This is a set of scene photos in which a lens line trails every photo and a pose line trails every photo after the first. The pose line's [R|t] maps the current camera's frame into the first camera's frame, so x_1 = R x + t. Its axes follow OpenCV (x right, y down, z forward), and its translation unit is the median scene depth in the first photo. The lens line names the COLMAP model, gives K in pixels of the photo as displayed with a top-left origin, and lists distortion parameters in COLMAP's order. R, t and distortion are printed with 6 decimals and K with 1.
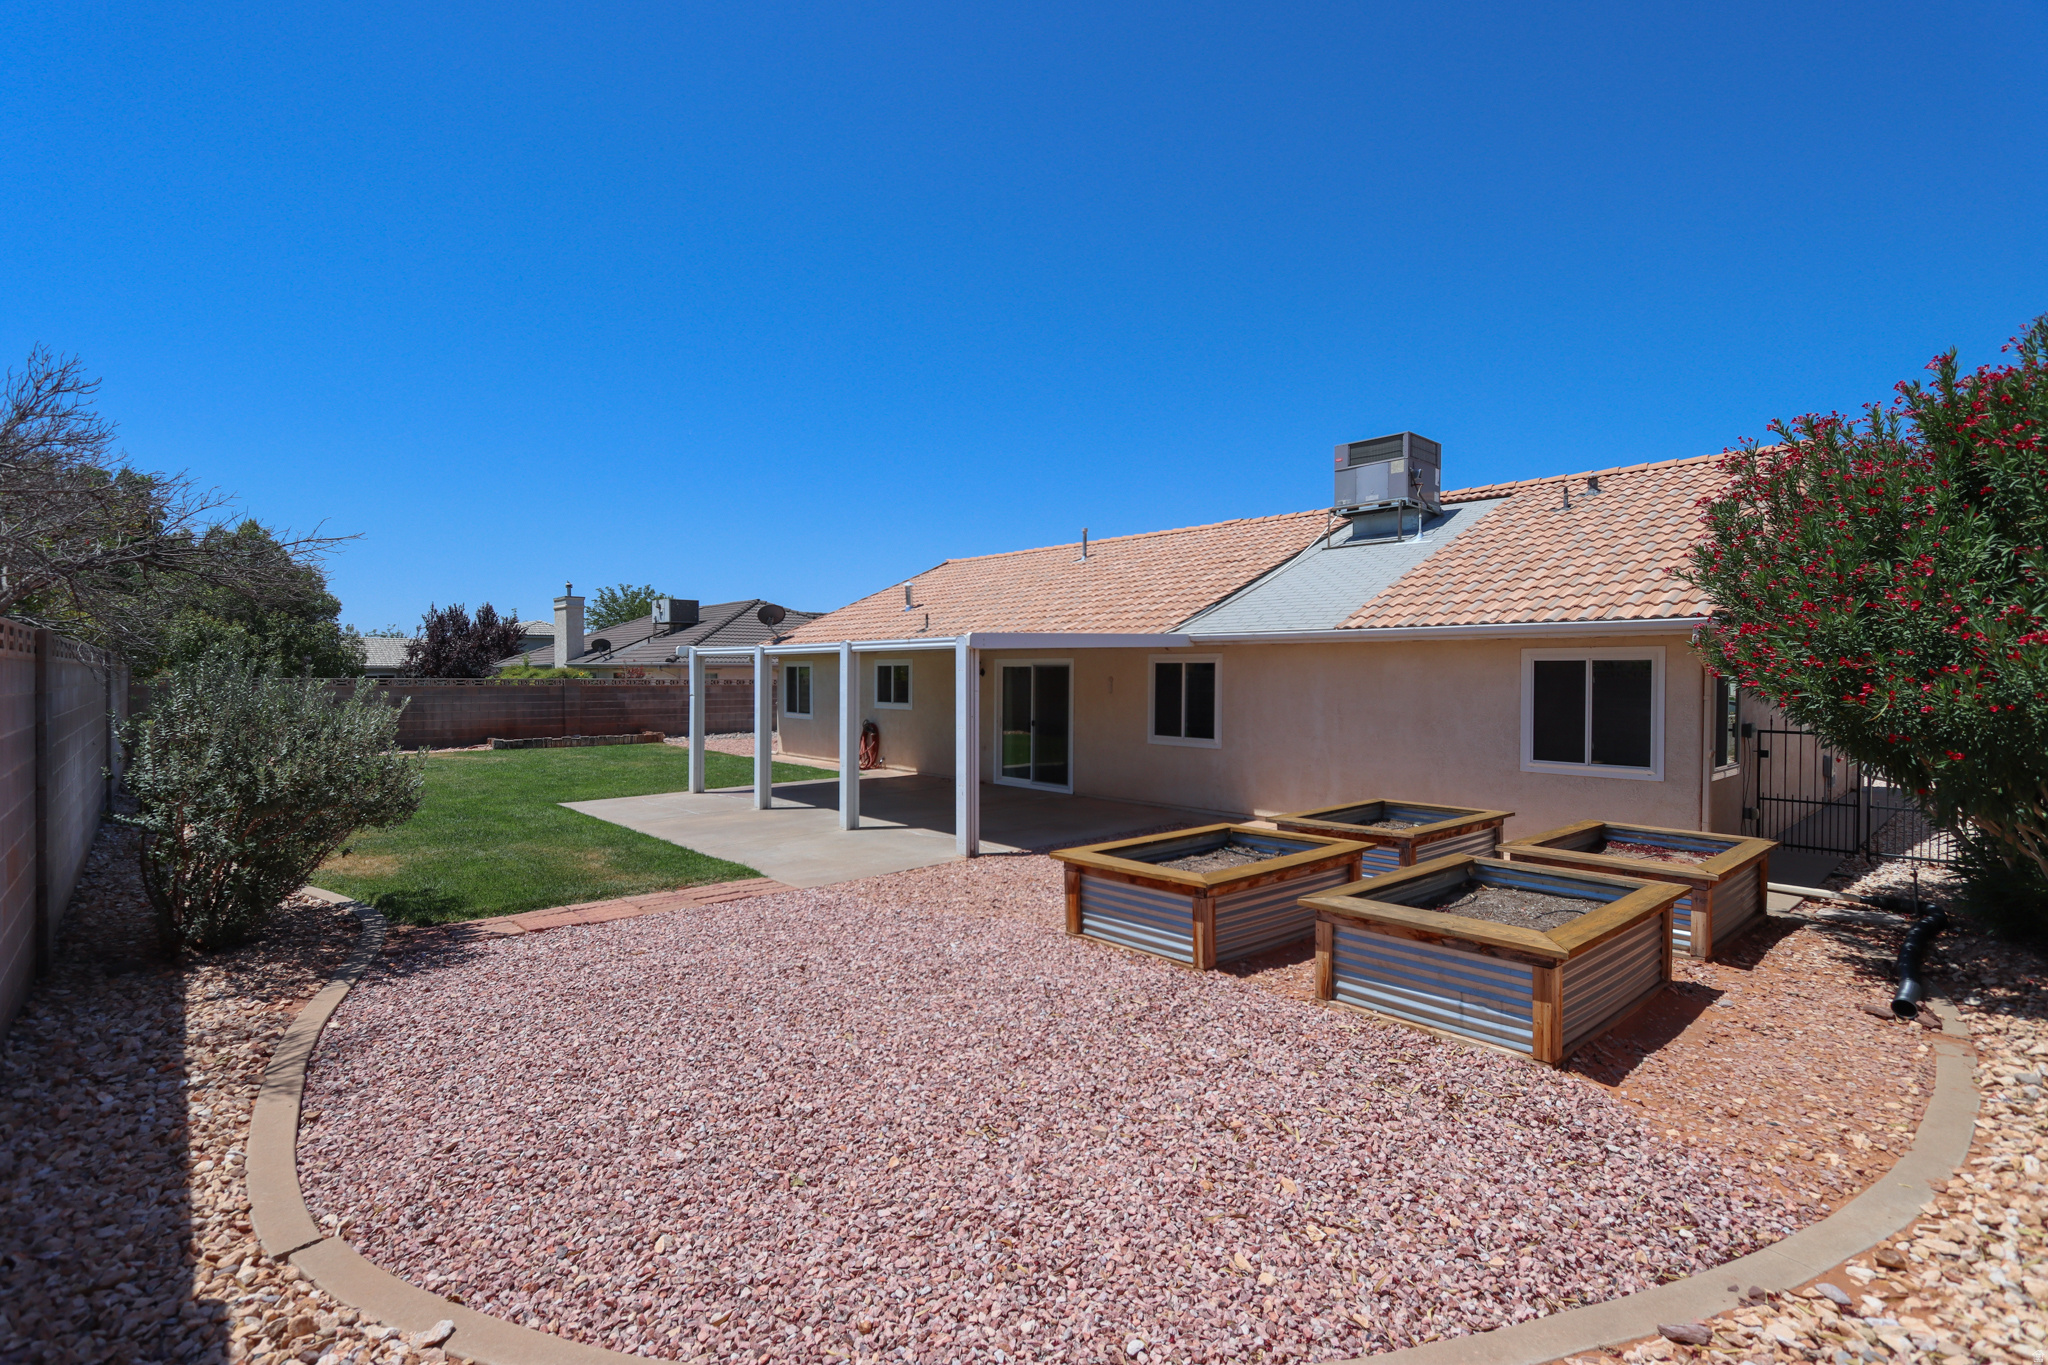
lens RADIAL K [[948.1, 0, 1013.1], [0, 948.1, 683.3], [0, 0, 1]] dist [-0.016470, 0.003516]
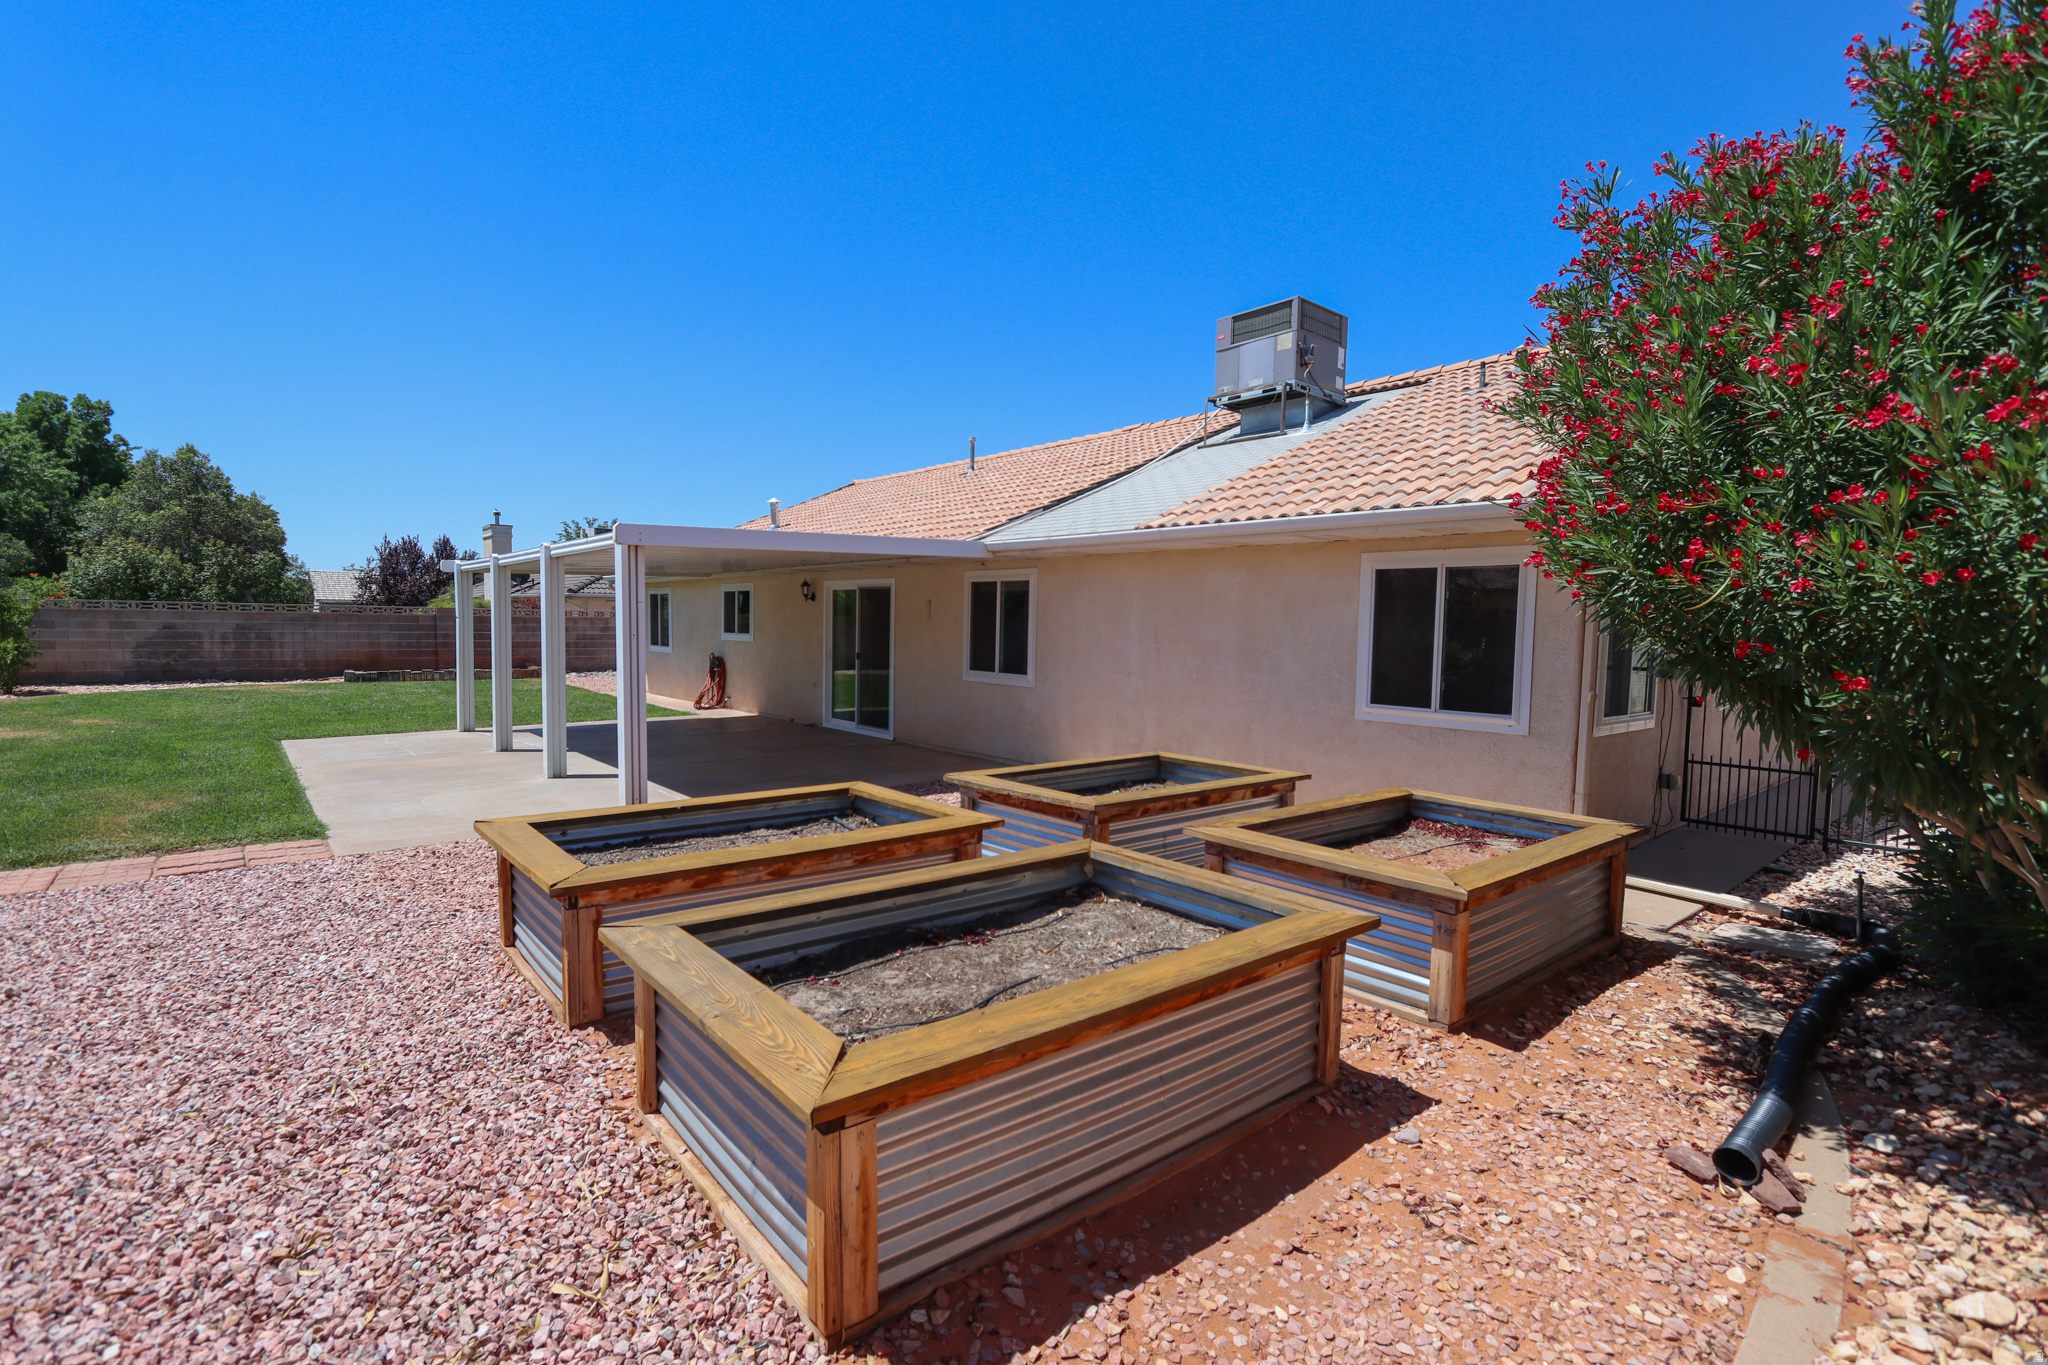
lens RADIAL K [[948.1, 0, 1011.0], [0, 948.1, 687.2], [0, 0, 1]] dist [-0.016470, 0.003516]
pose [[0.999323, 0.016433, -0.032922, 0.214708], [-0.014504, 0.998211, 0.058009, 0.021268], [0.033816, -0.057493, 0.997773, 0.183282]]
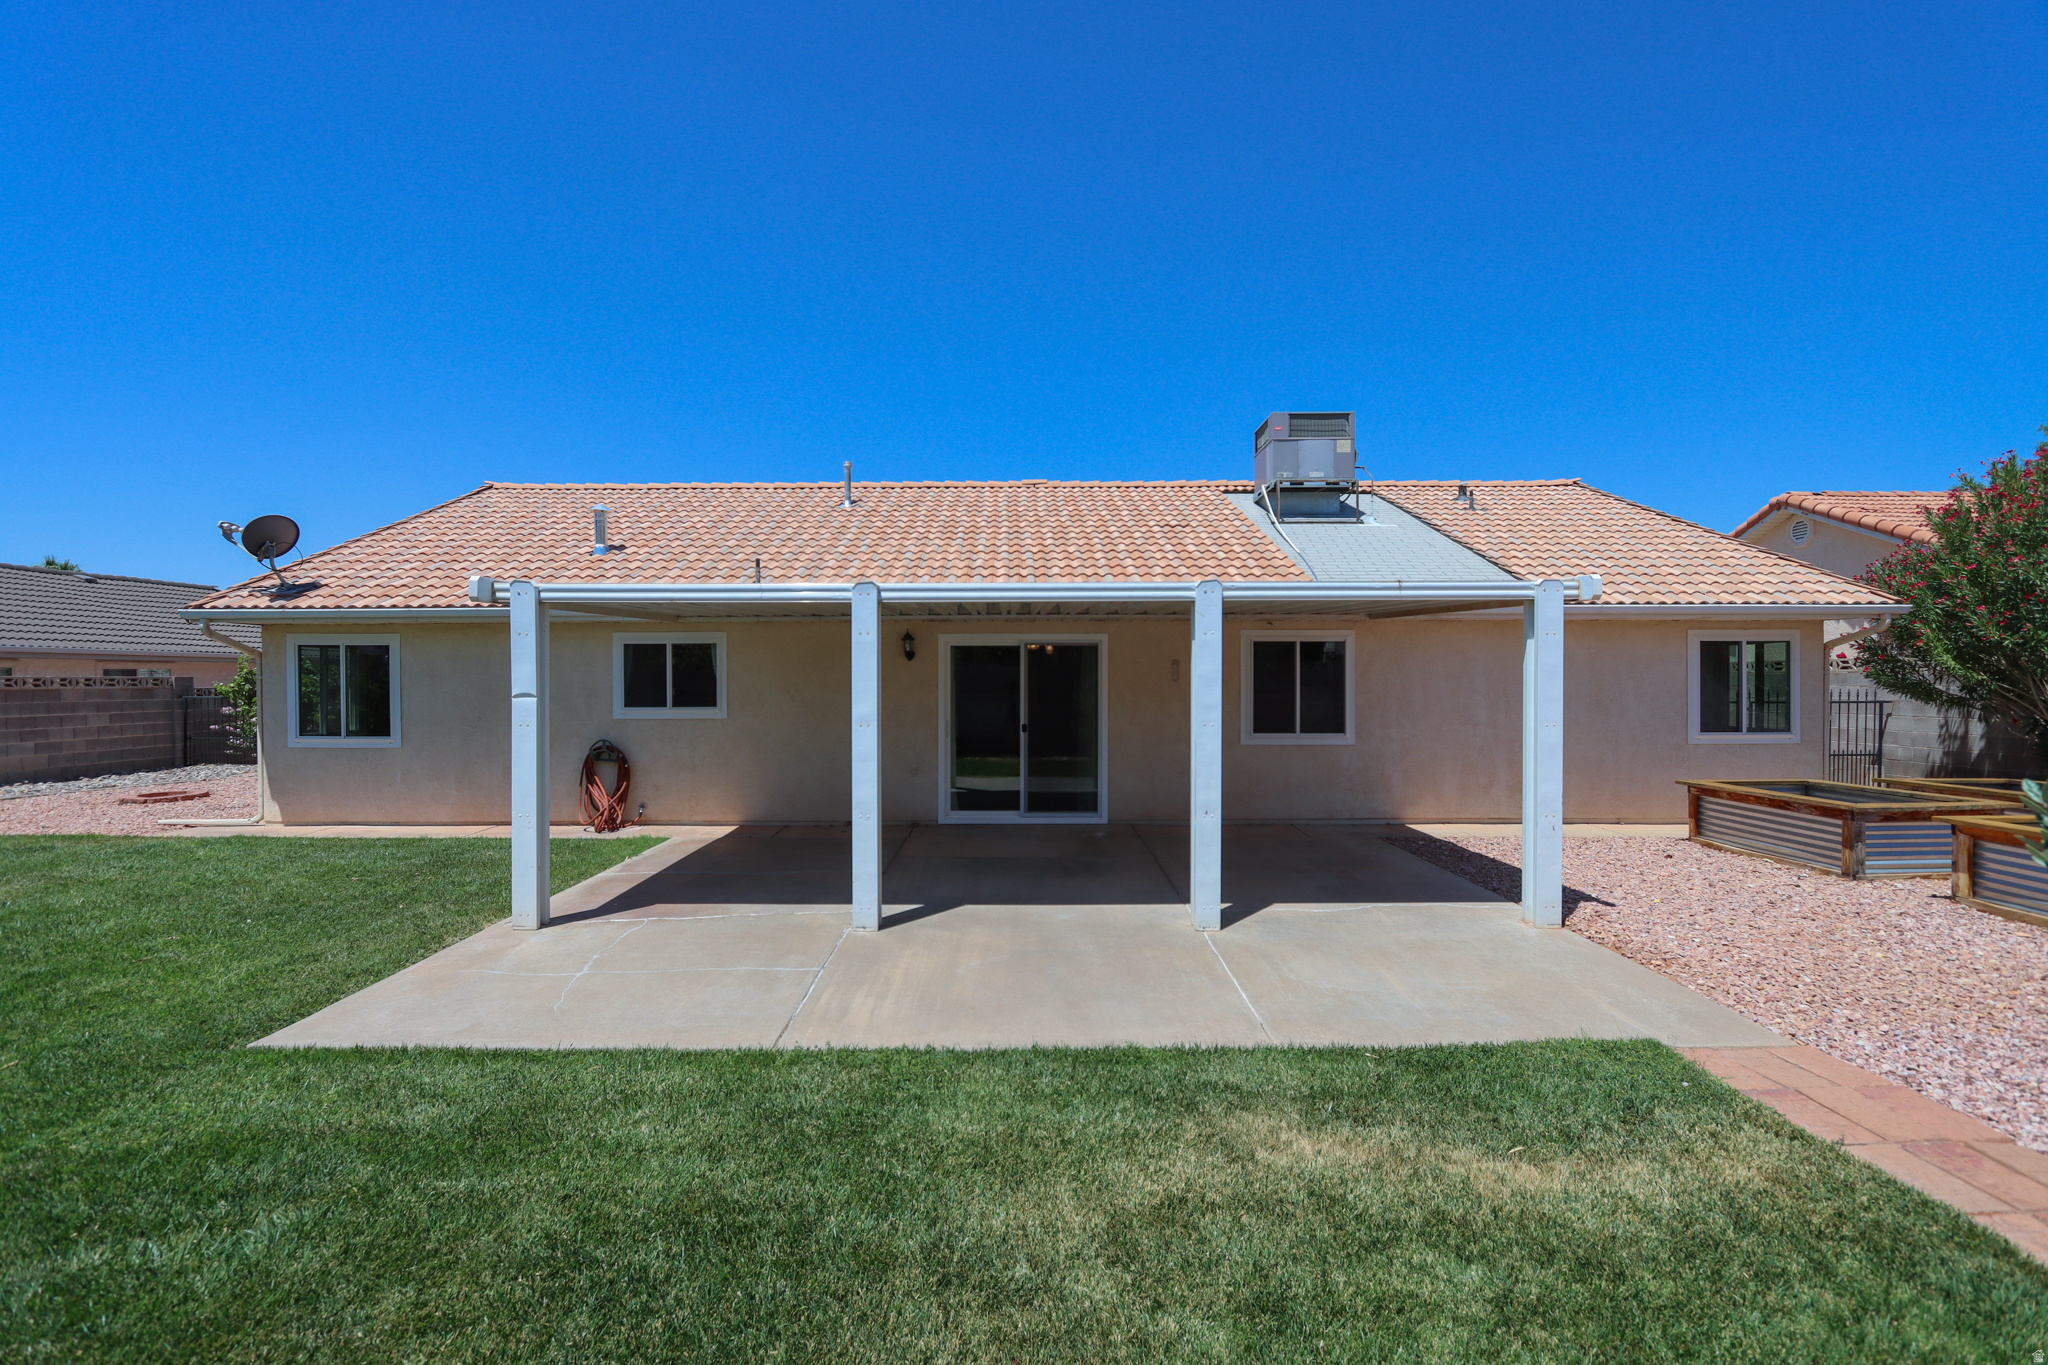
lens RADIAL K [[948.1, 0, 1014.7], [0, 948.1, 683.6], [0, 0, 1]] dist [-0.016470, 0.003516]
pose [[0.669498, -0.008021, 0.742771, -0.567835], [0.011908, 0.999929, 0.000065, 0.011314], [-0.742719, 0.008802, 0.669546, 0.629354]]
